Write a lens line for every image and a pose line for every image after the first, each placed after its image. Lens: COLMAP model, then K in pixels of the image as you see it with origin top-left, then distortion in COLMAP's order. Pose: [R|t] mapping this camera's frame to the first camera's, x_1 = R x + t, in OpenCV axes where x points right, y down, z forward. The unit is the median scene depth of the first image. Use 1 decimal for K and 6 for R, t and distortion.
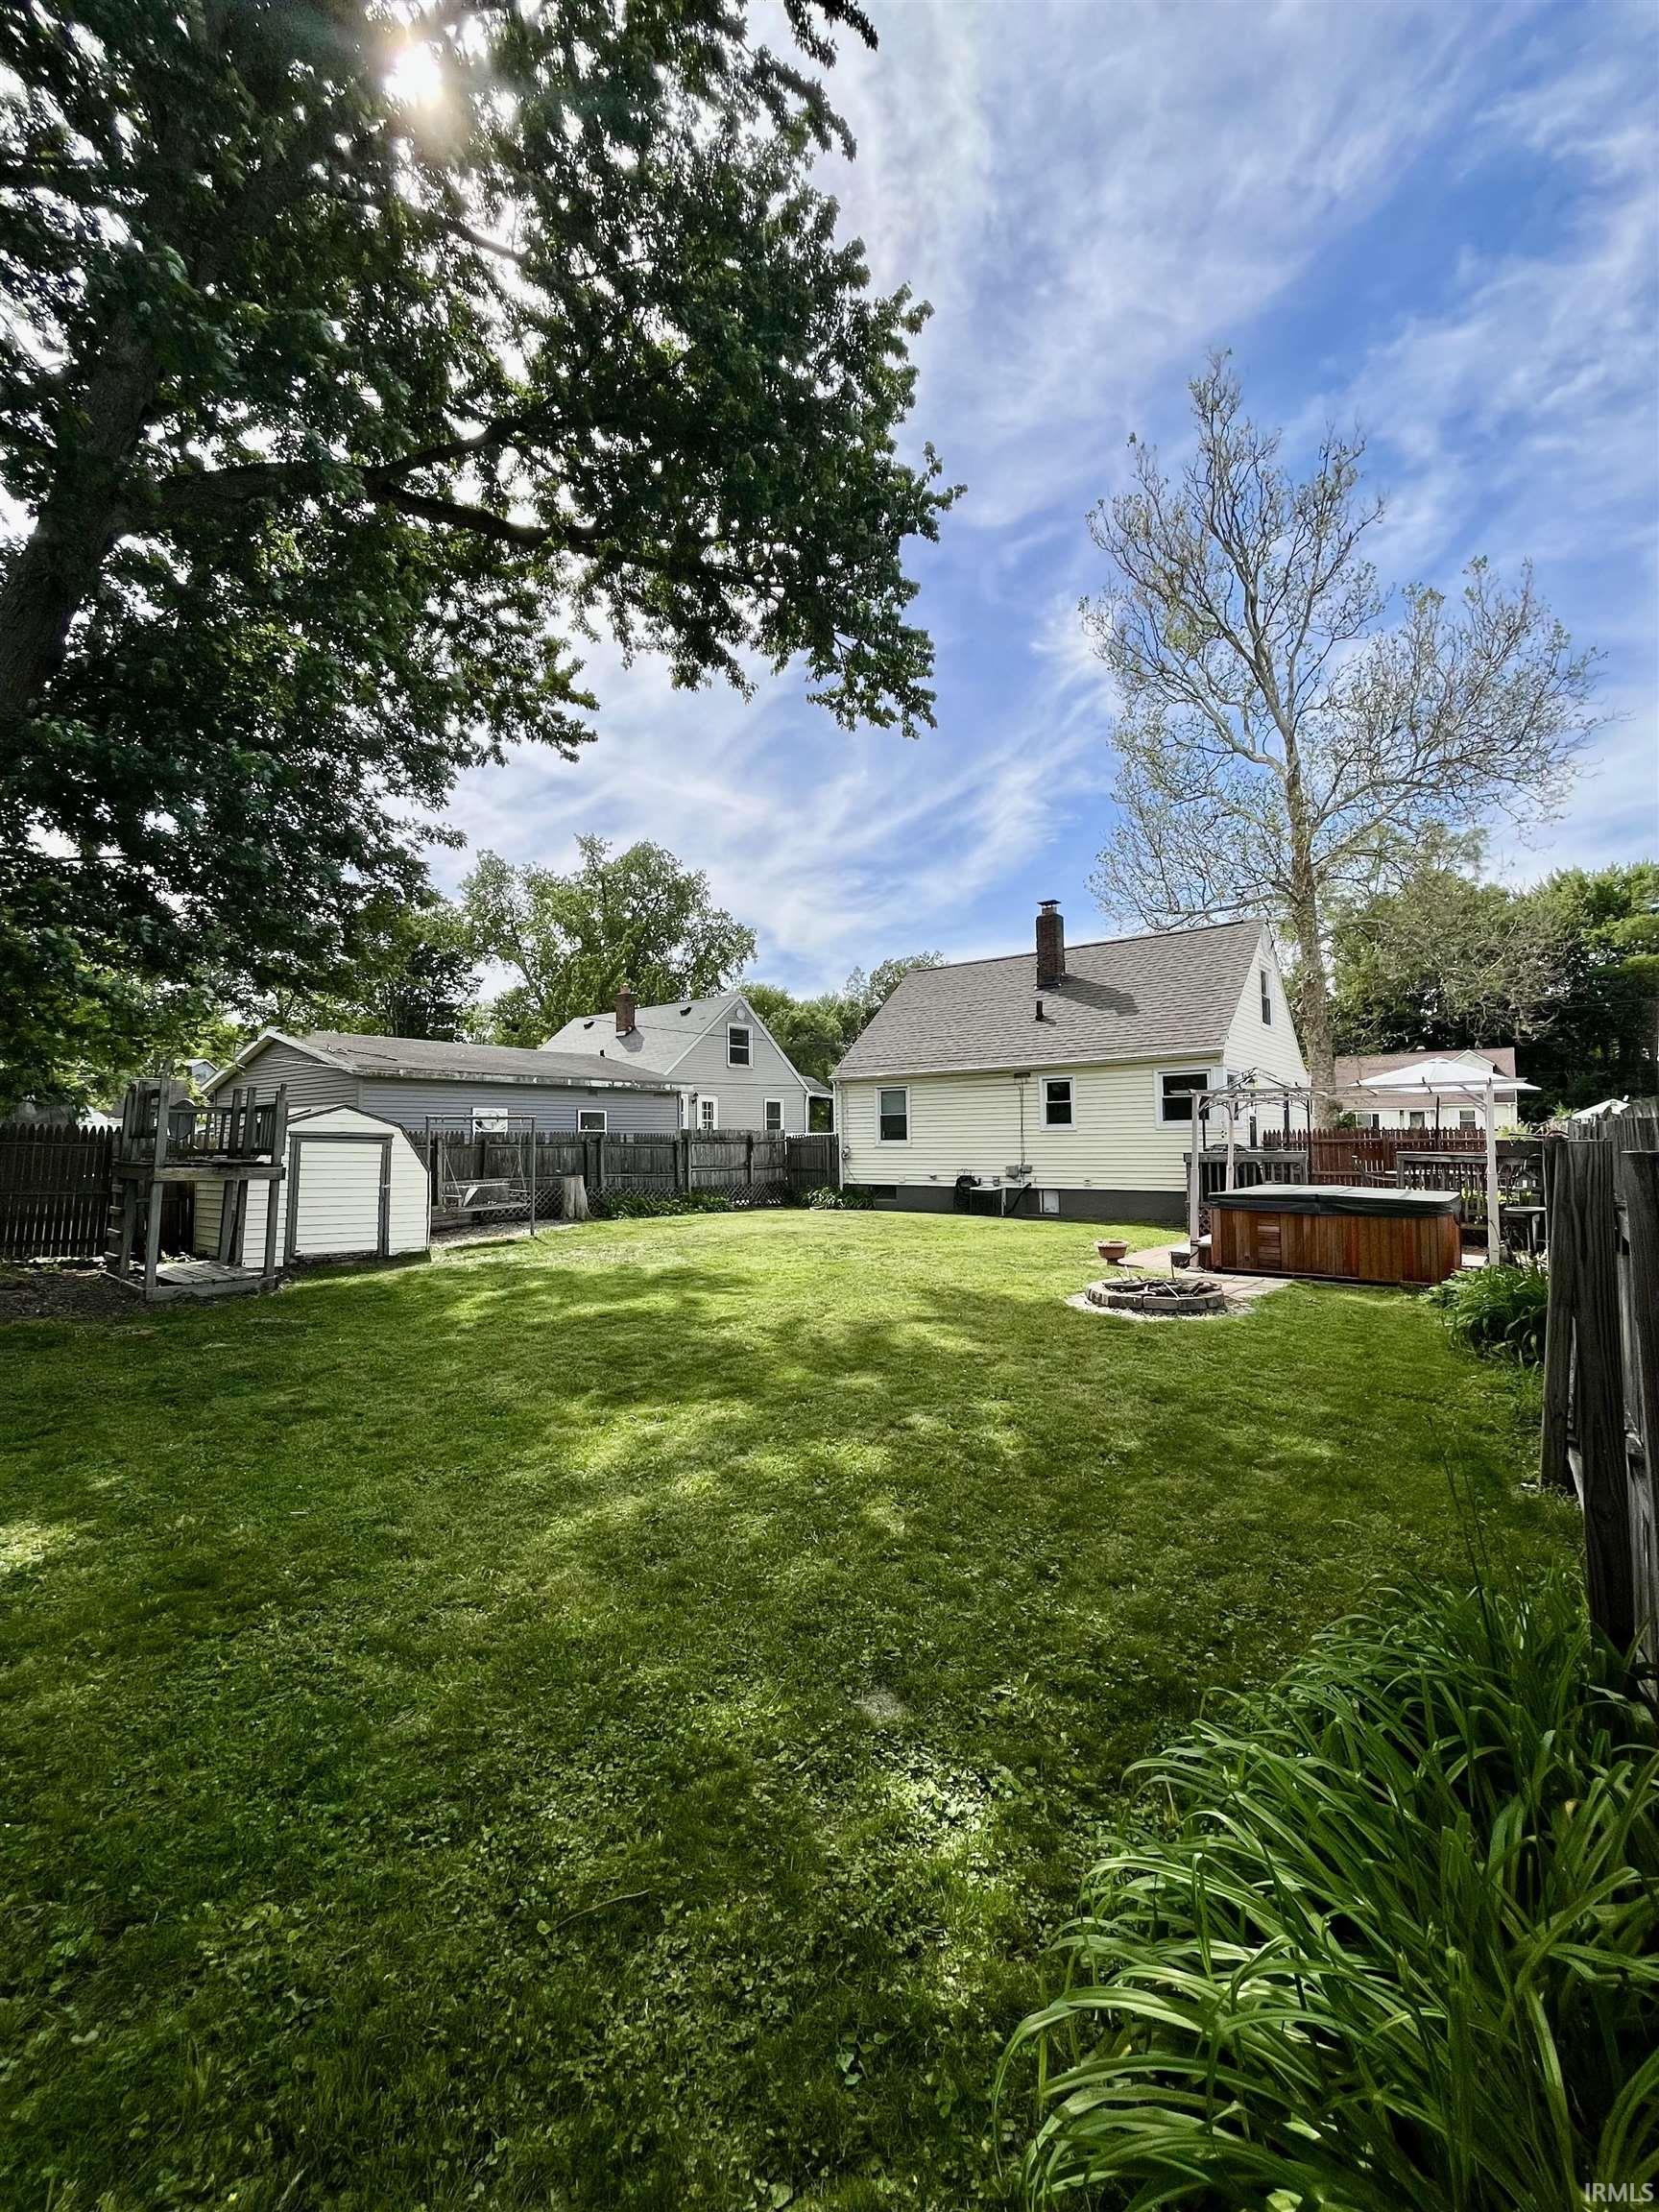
lens RADIAL K [[903.5, 0, 846.8], [0, 903.5, 1099.2], [0, 0, 1]] dist [0.000858, 0.000087]
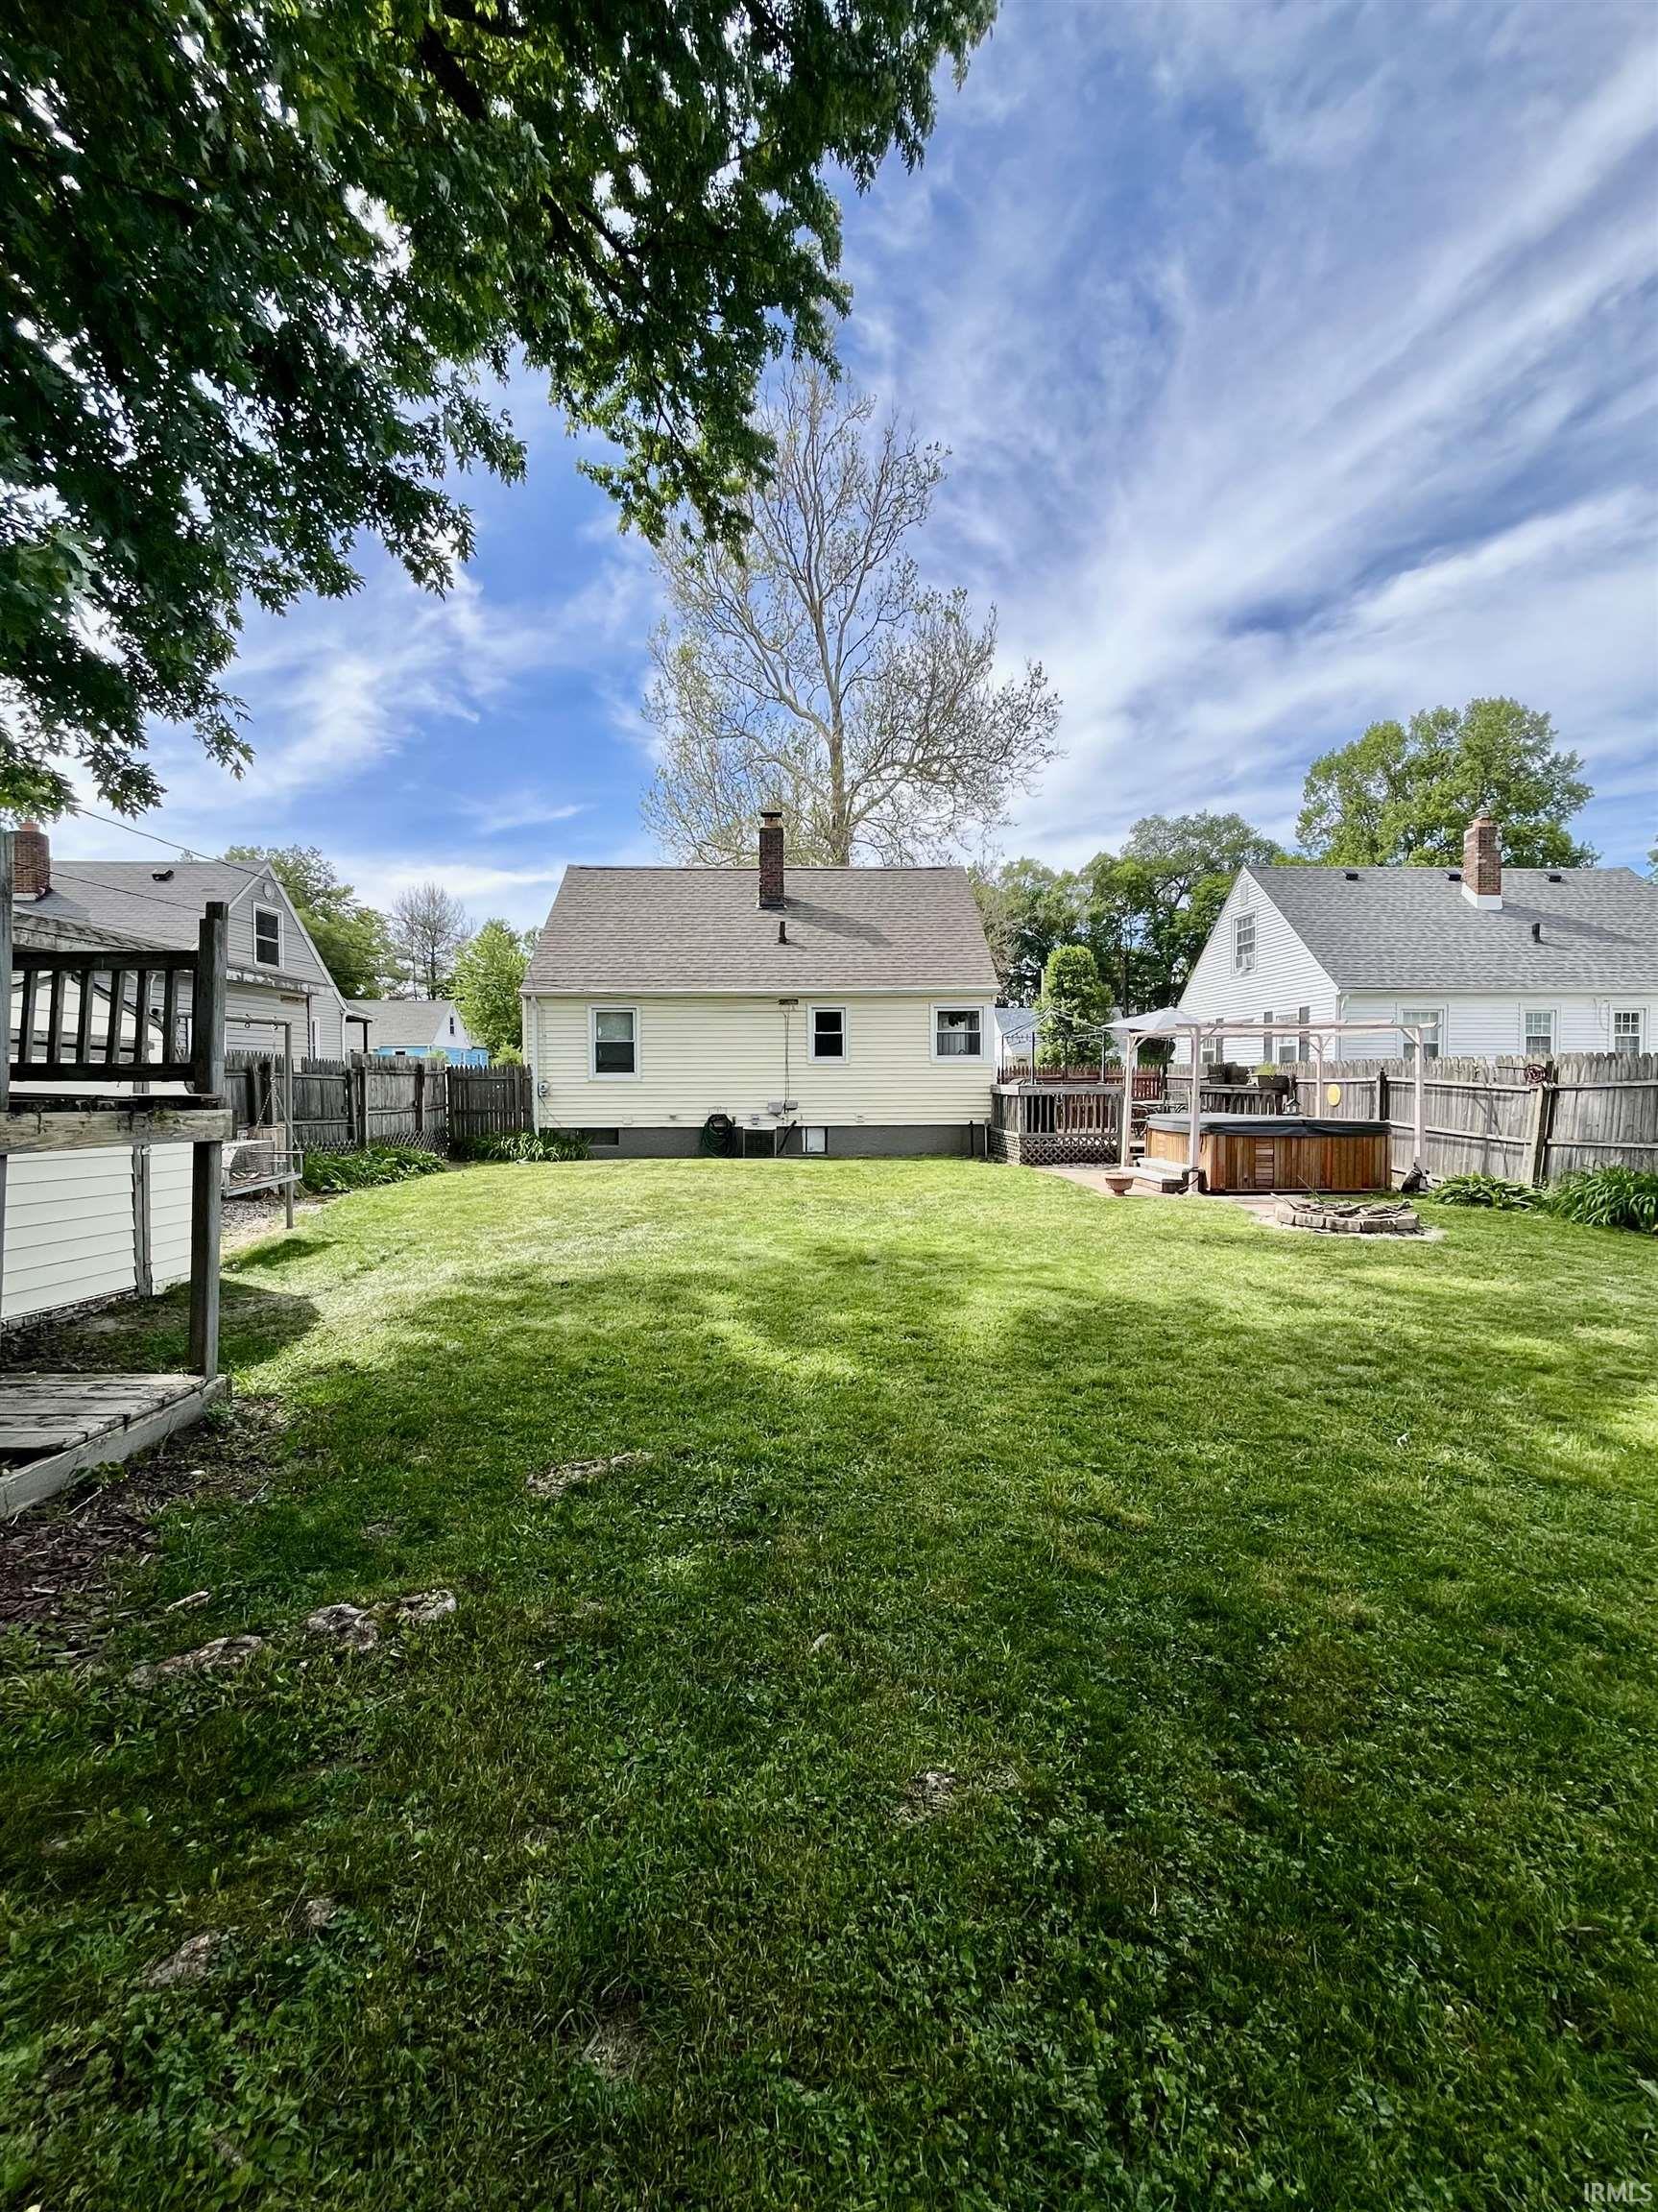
lens RADIAL K [[903.5, 0, 834.1], [0, 903.5, 1105.6], [0, 0, 1]] dist [0.000858, 0.000087]
pose [[0.768476, -0.012884, 0.639749, -0.343124], [-0.033928, 0.997571, 0.060844, 0.019824], [-0.638979, -0.068462, 0.766172, 0.262873]]
